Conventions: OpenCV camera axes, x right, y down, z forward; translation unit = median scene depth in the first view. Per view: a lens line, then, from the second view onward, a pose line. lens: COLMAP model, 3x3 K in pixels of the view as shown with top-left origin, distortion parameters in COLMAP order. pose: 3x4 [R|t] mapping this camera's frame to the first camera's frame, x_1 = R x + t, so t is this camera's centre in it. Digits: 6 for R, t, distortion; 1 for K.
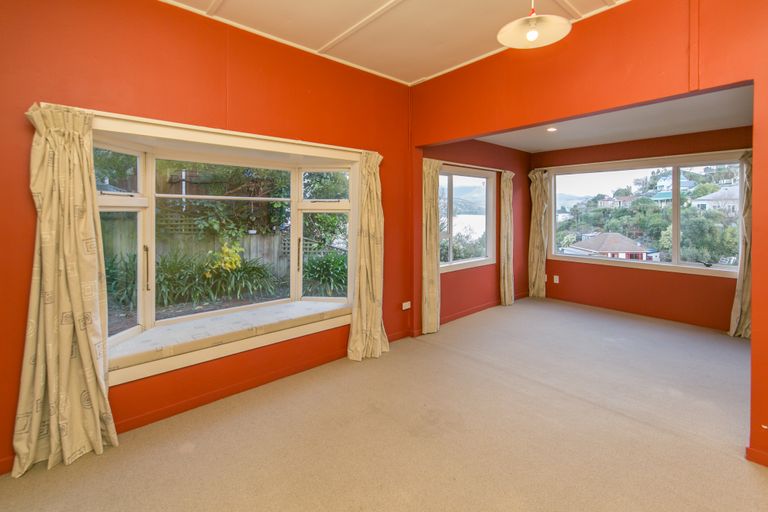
lens RADIAL K [[355.0, 0, 383.8], [0, 355.0, 208.8], [0, 0, 1]] dist [-0.002020, -0.000481]
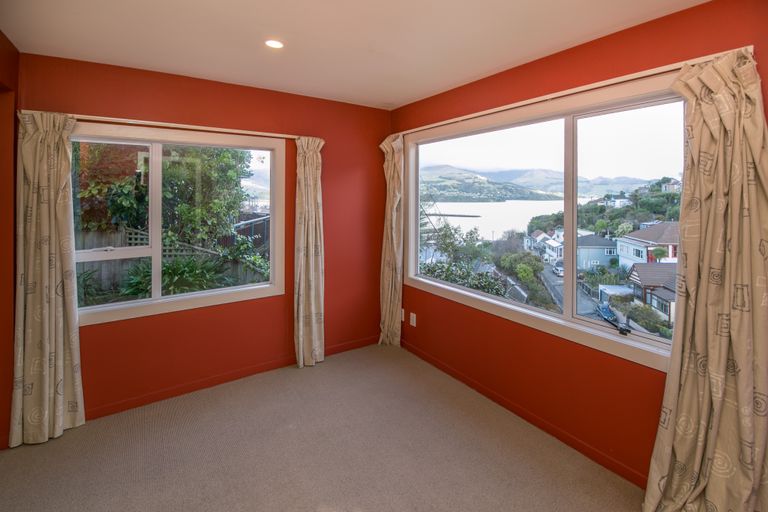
lens RADIAL K [[364.0, 0, 389.7], [0, 364.0, 195.2], [0, 0, 1]] dist [-0.003669, -0.001971]
pose [[0.993888, -0.000122, -0.110397, 0.226289], [0.000537, 0.999993, 0.003723, -0.005397], [0.110395, -0.003759, 0.993881, 0.170740]]
